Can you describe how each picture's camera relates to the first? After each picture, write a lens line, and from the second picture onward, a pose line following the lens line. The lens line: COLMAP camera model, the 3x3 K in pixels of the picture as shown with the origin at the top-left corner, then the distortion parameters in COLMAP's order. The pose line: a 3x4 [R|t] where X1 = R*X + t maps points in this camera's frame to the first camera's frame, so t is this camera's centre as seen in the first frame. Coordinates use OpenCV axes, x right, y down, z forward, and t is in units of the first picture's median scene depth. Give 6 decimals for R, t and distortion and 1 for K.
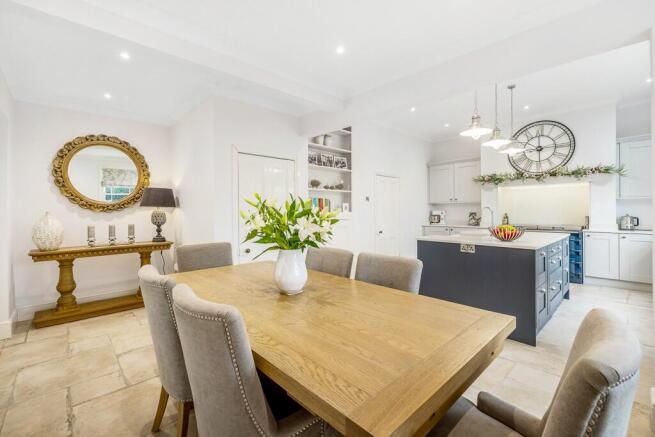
lens RADIAL K [[285.1, 0, 326.0], [0, 285.1, 215.7], [0, 0, 1]] dist [-0.001695, 0.000213]
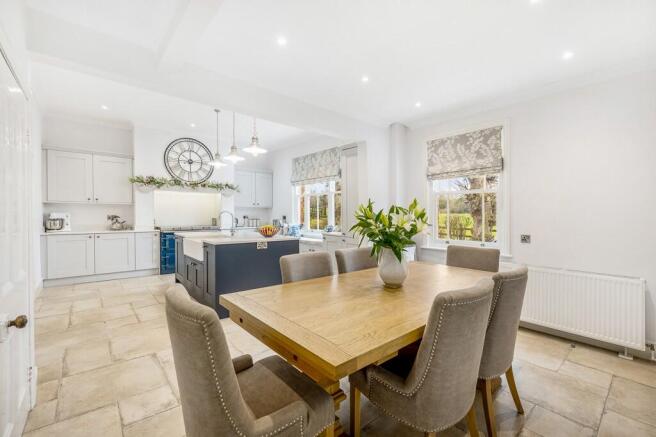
lens RADIAL K [[285.5, 0, 327.3], [0, 285.5, 216.6], [0, 0, 1]] dist [-0.001695, 0.000213]
pose [[0.044473, -0.003111, 0.999006, -0.405855], [0.007419, 0.999969, 0.002784, -0.005895], [-0.998983, 0.007288, 0.044495, 0.376458]]
